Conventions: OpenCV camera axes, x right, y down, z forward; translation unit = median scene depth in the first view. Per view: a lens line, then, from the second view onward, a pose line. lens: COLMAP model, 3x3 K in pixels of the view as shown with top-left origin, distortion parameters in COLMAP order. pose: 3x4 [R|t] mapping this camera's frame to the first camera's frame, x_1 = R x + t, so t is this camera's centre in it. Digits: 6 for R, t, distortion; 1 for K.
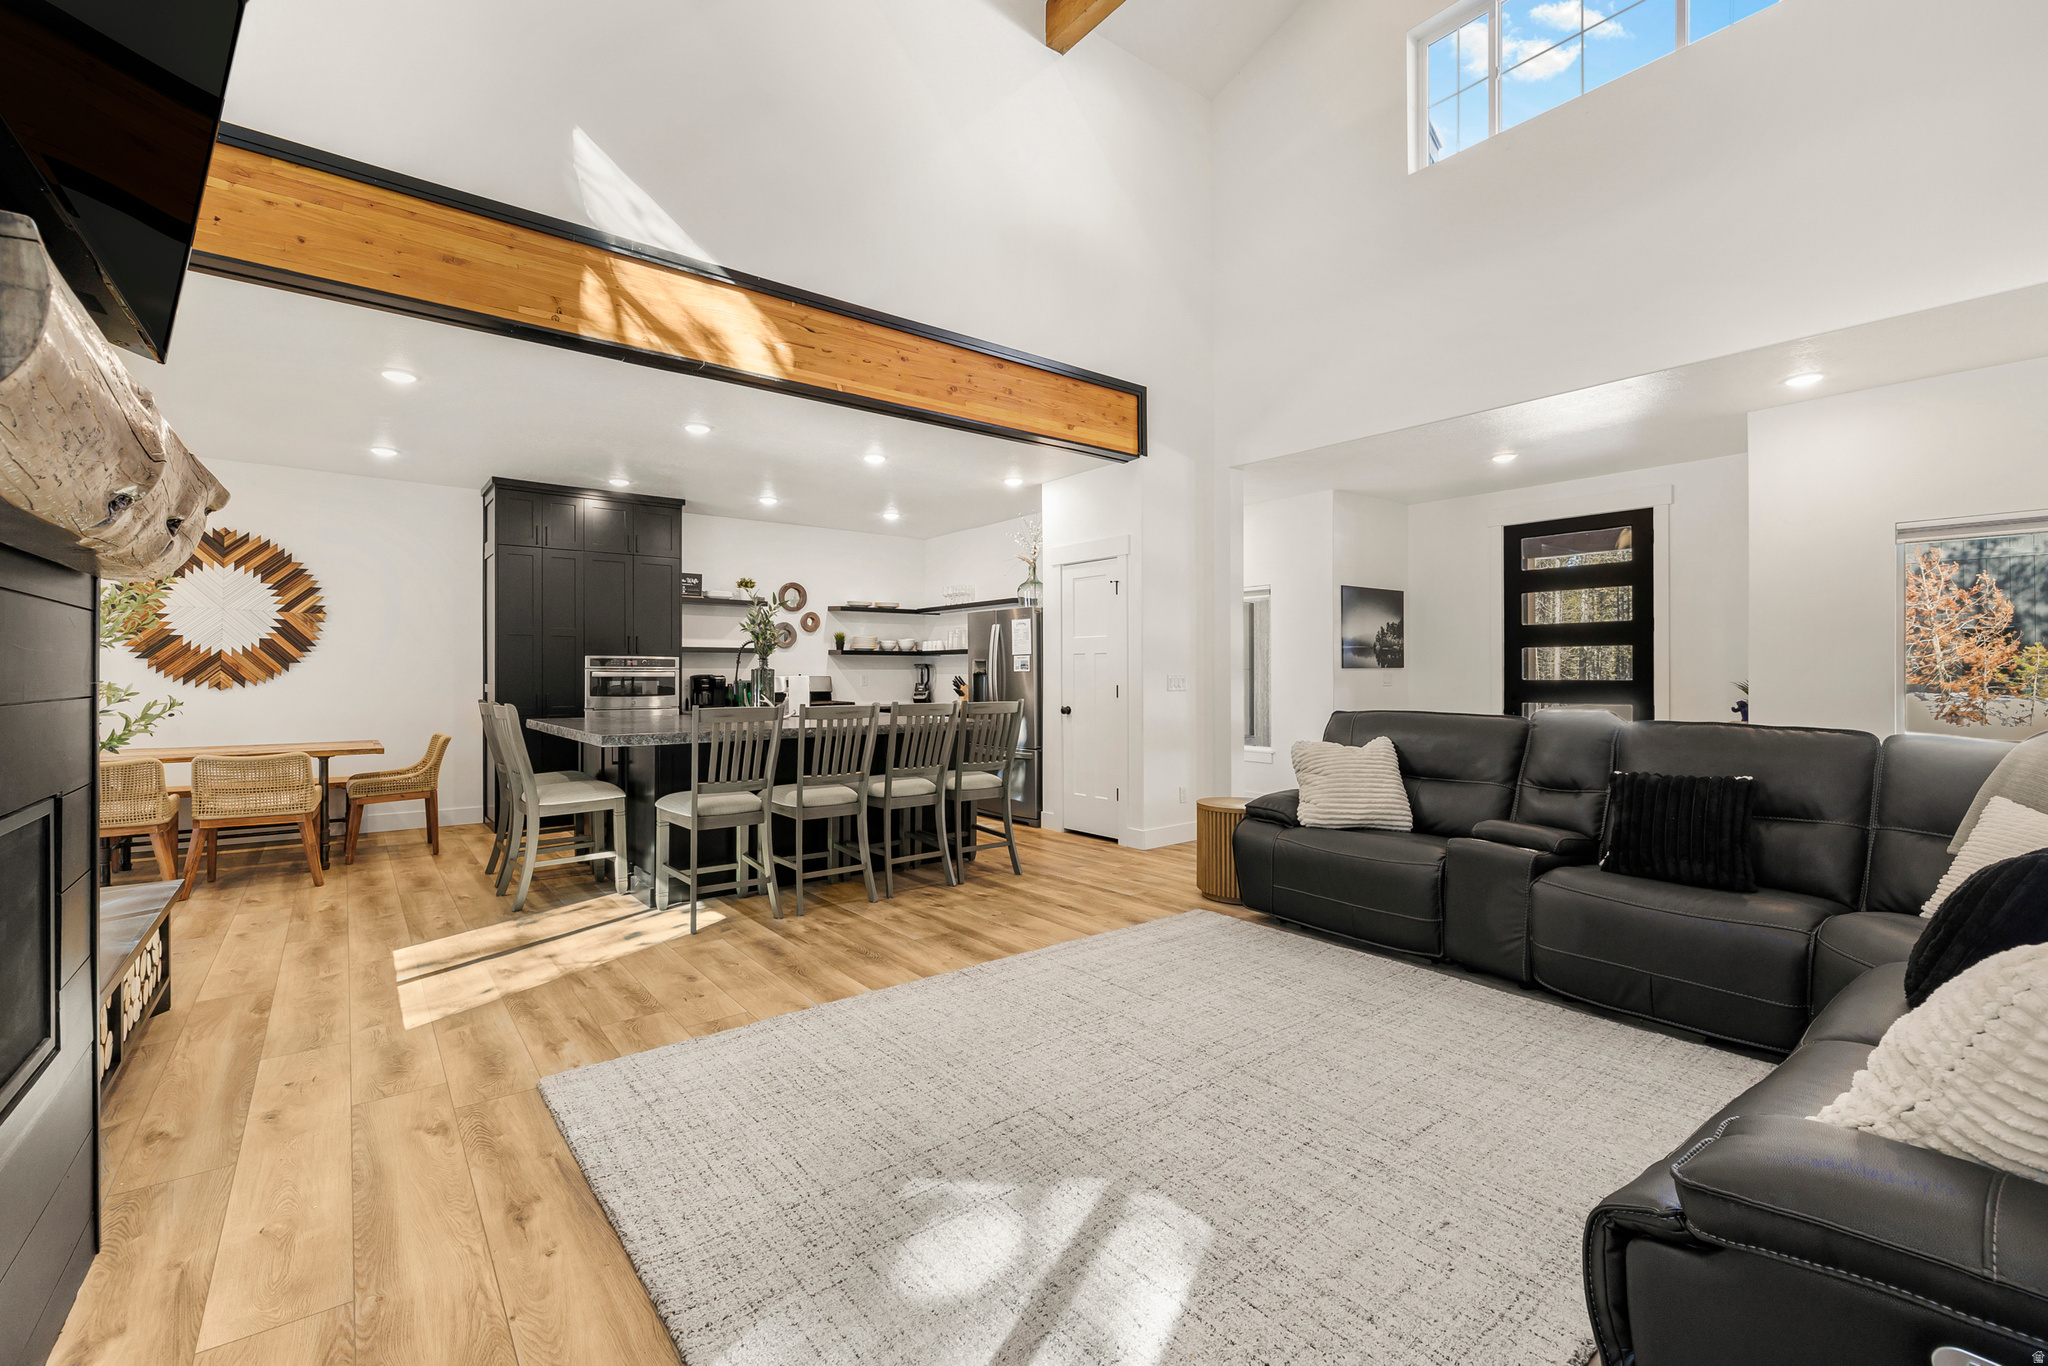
lens RADIAL K [[869.3, 0, 1009.7], [0, 869.3, 677.6], [0, 0, 1]] dist [-0.002224, -0.000223]
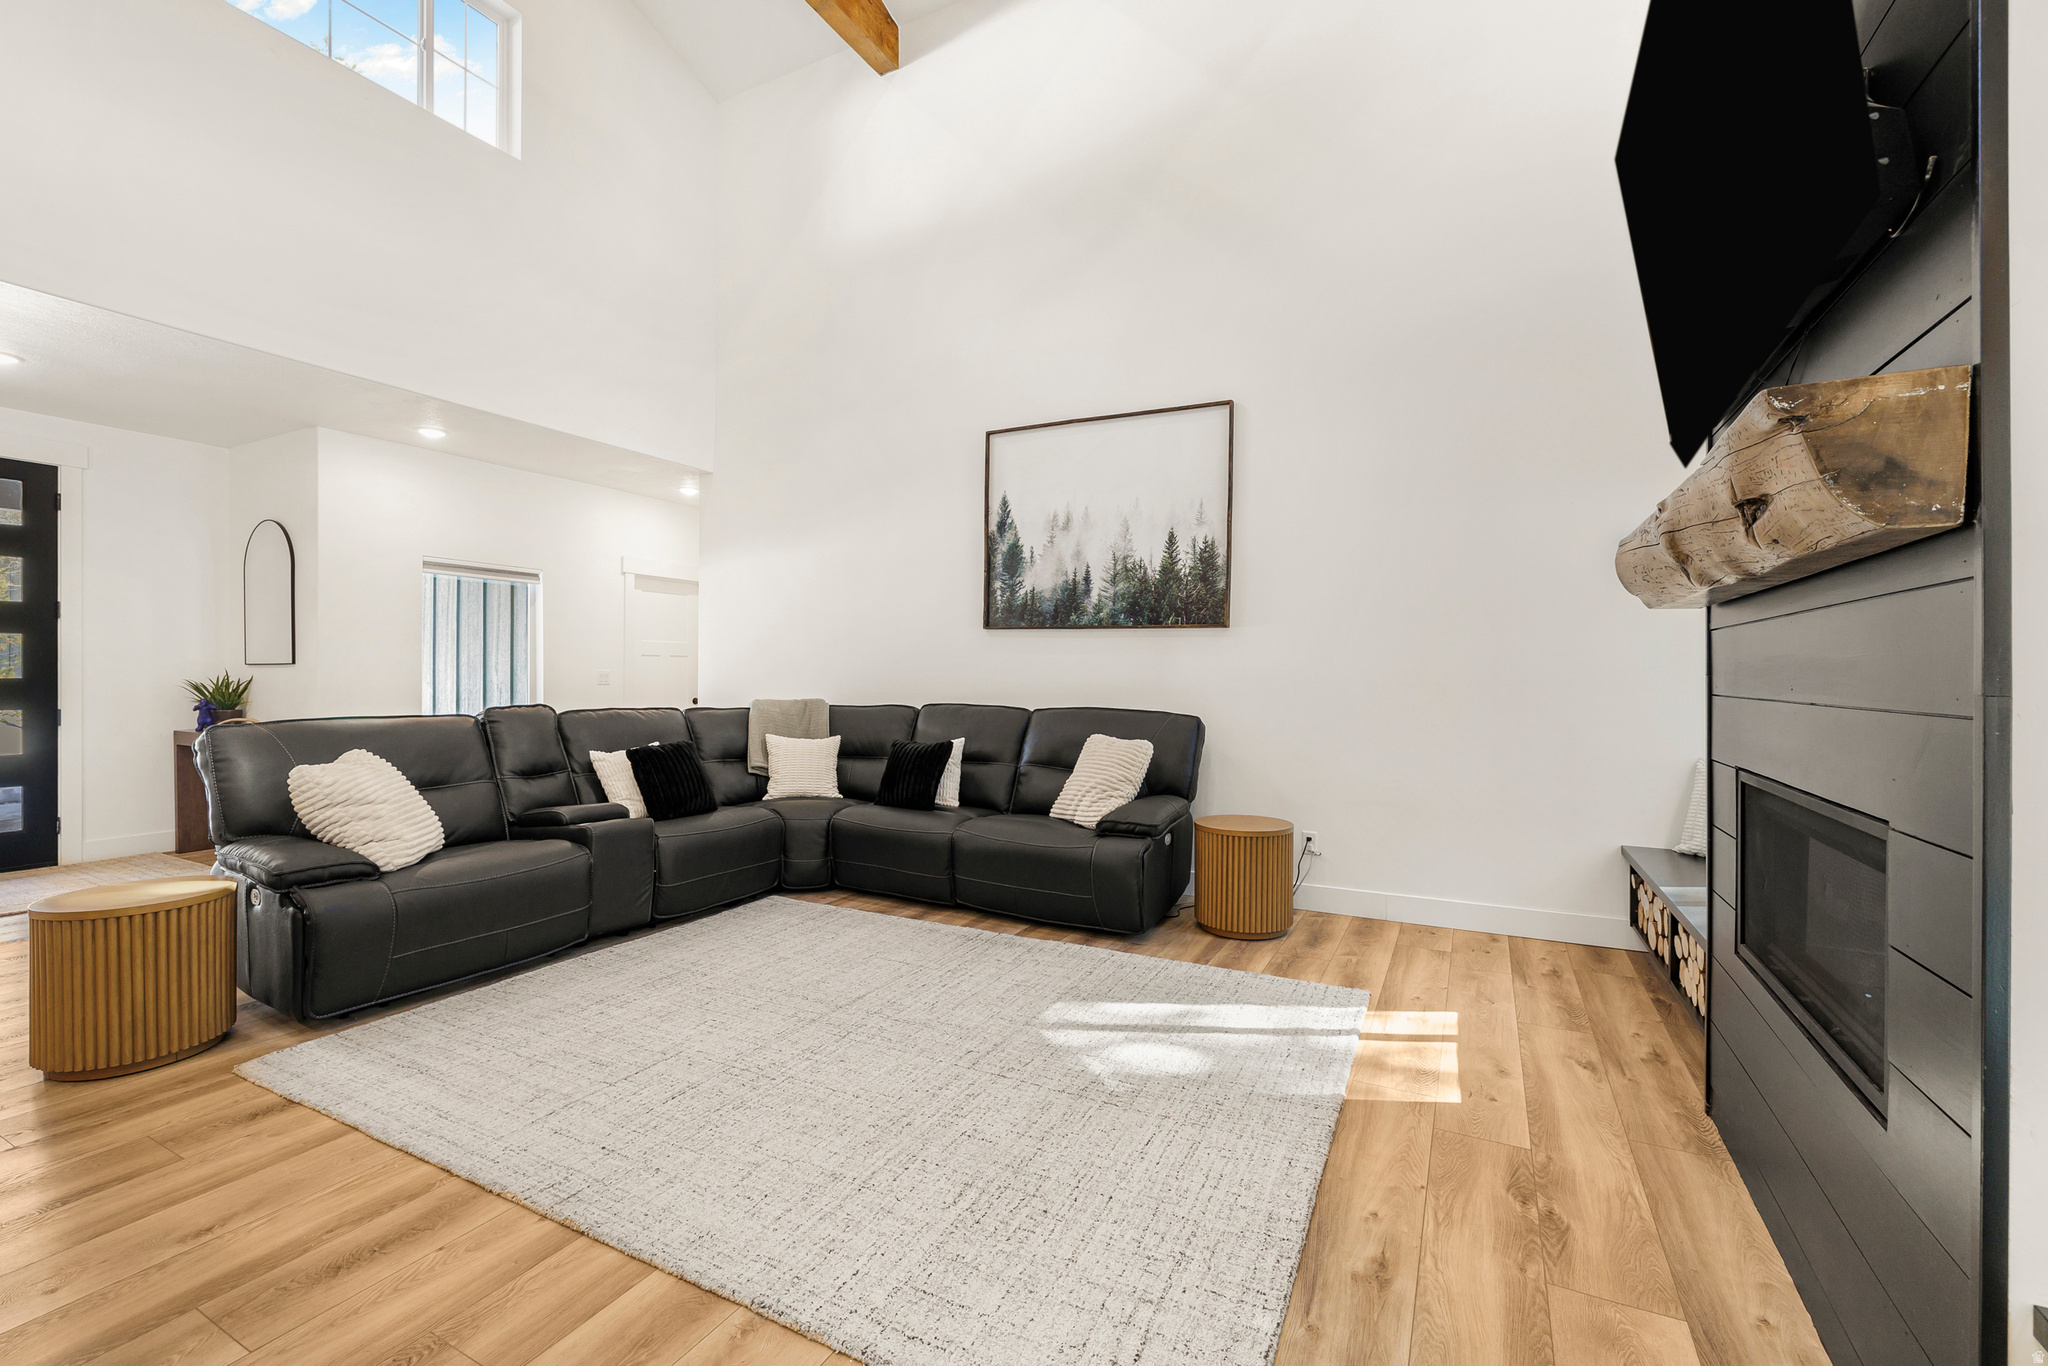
lens RADIAL K [[869.3, 0, 1005.3], [0, 869.3, 675.1], [0, 0, 1]] dist [-0.002224, -0.000223]
pose [[-0.408546, -0.003489, 0.912731, -0.357398], [-0.001878, 0.999994, 0.002982, -0.003344], [-0.912736, -0.000496, -0.408550, 0.501277]]
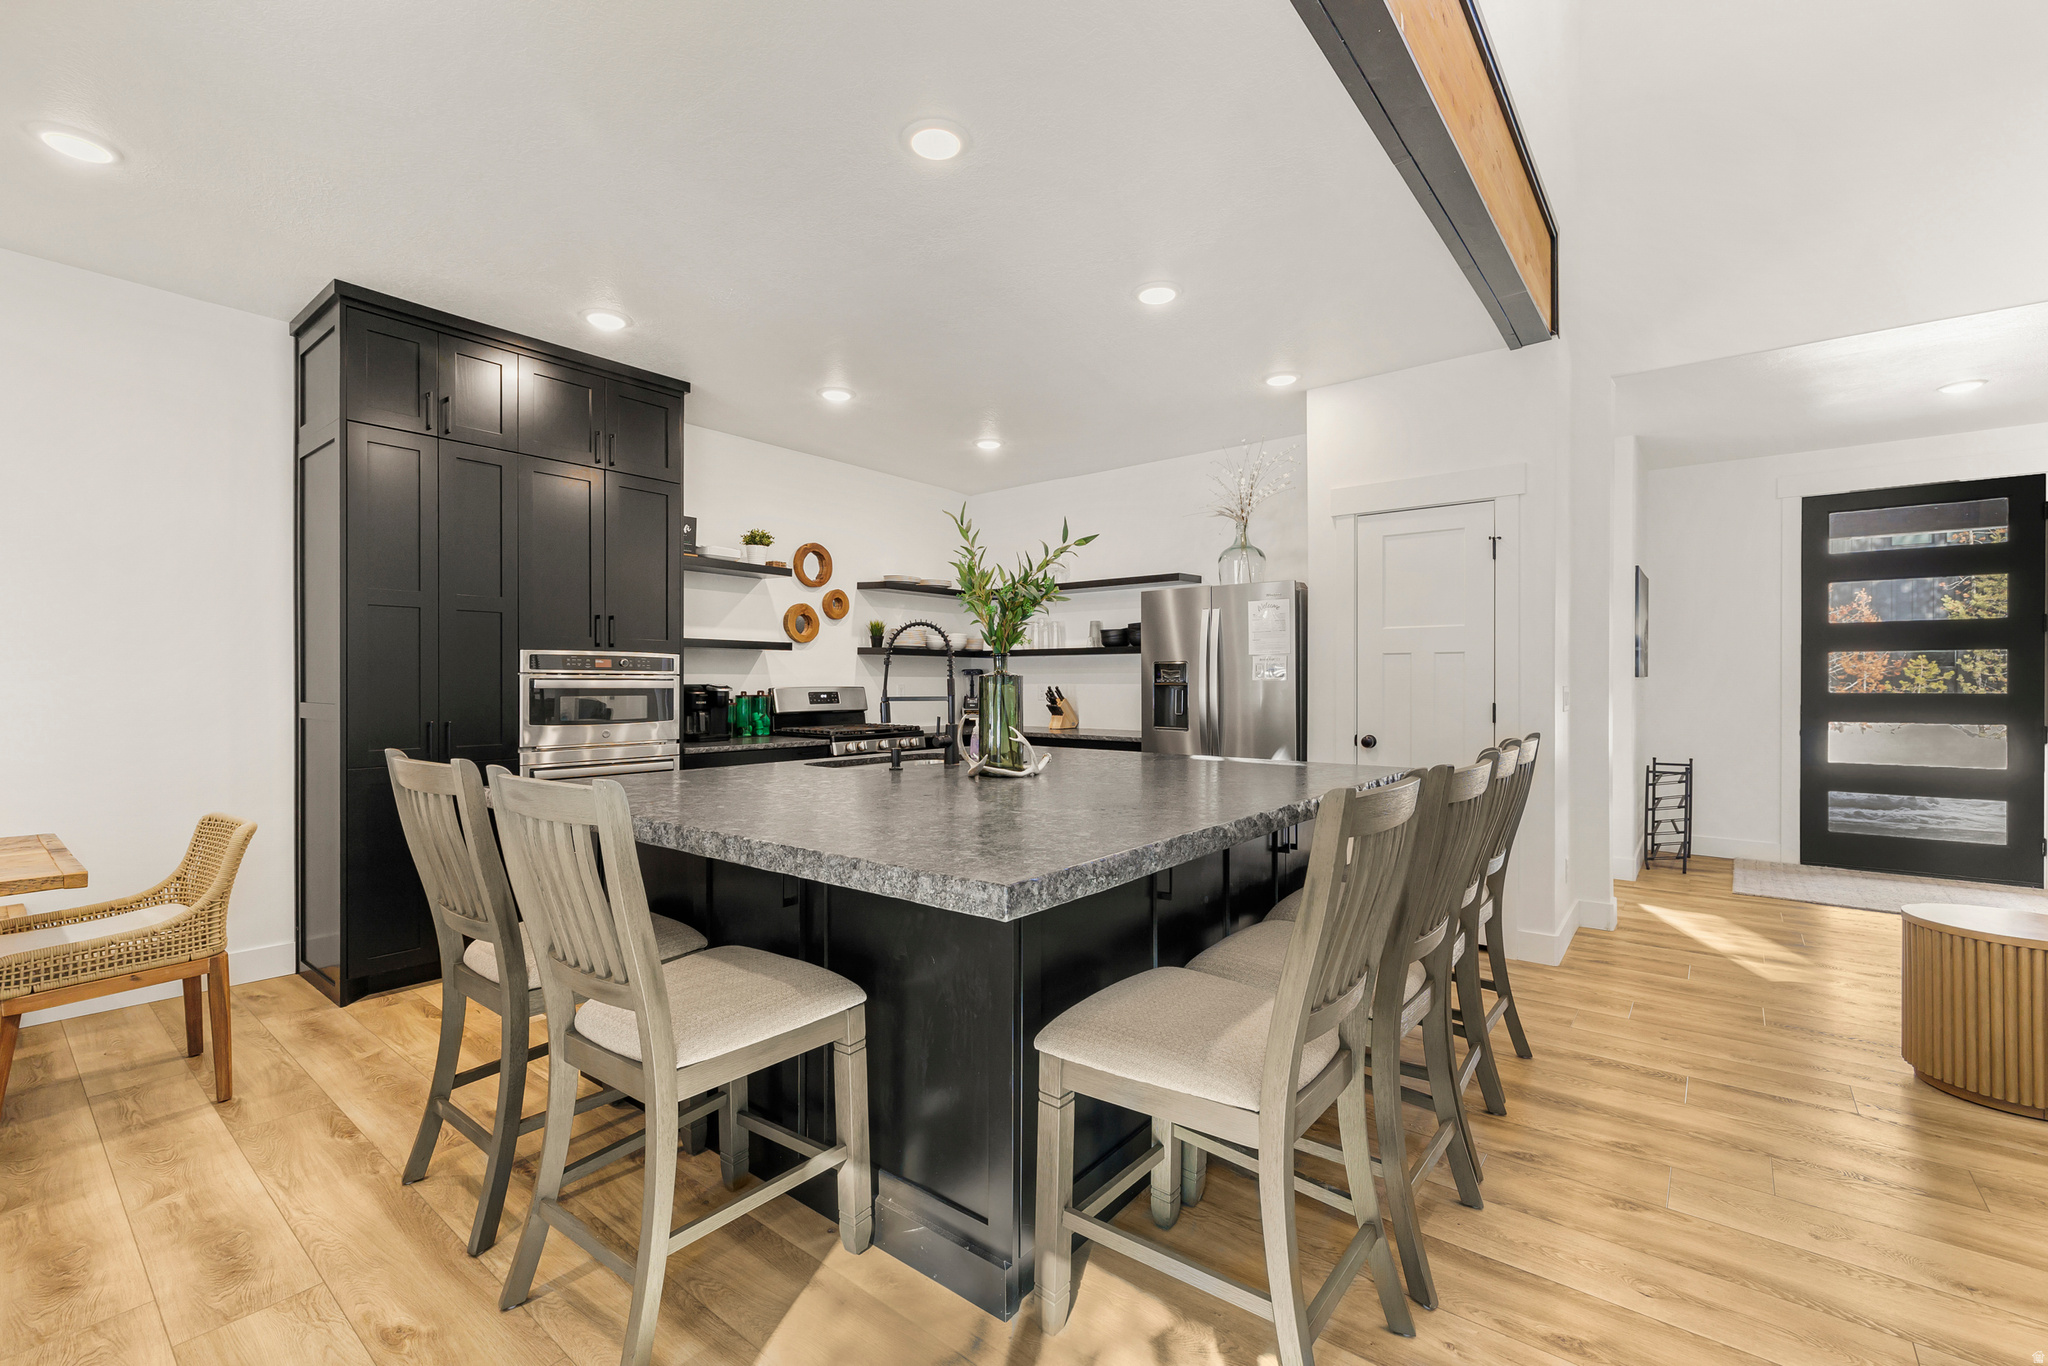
lens RADIAL K [[869.3, 0, 1016.2], [0, 869.3, 690.0], [0, 0, 1]] dist [-0.002224, -0.000223]
pose [[0.972970, -0.000569, 0.230932, -0.335624], [-0.000917, 0.999980, 0.006327, -0.003975], [-0.230931, -0.006368, 0.972949, 0.435940]]
